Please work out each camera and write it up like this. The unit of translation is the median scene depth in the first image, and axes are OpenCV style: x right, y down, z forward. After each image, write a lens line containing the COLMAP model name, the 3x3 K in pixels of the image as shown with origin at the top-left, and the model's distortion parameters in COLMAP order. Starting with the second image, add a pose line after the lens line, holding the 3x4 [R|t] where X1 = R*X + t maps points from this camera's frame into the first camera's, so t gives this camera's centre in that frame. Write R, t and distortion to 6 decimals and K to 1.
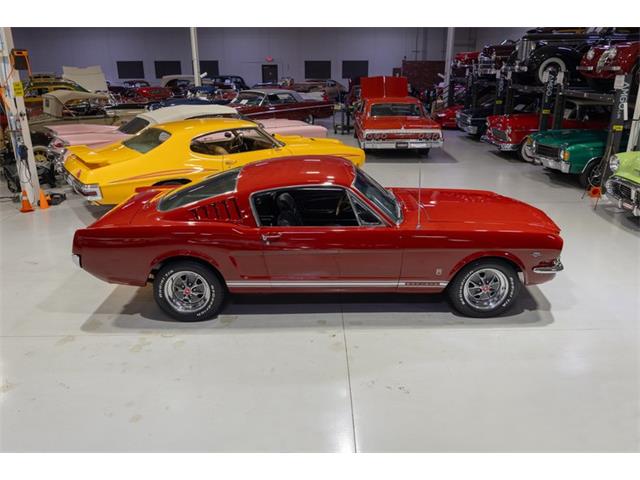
lens RADIAL K [[509.1, 0, 329.9], [0, 509.1, 241.9], [0, 0, 1]] dist [0.003025, -0.000058]
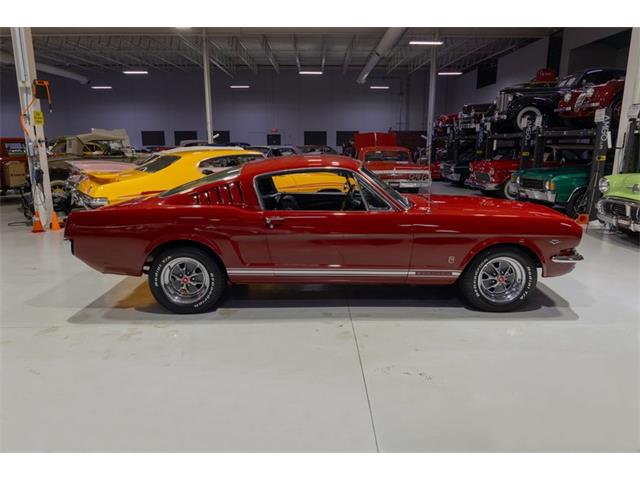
lens RADIAL K [[445.1, 0, 322.2], [0, 445.1, 237.5], [0, 0, 1]] dist [0.031451, -0.000104]
pose [[0.999991, 0.001090, -0.003980, -0.013527], [-0.001611, 0.991045, -0.133519, 0.076257], [0.003799, 0.133525, 0.991038, 0.100779]]
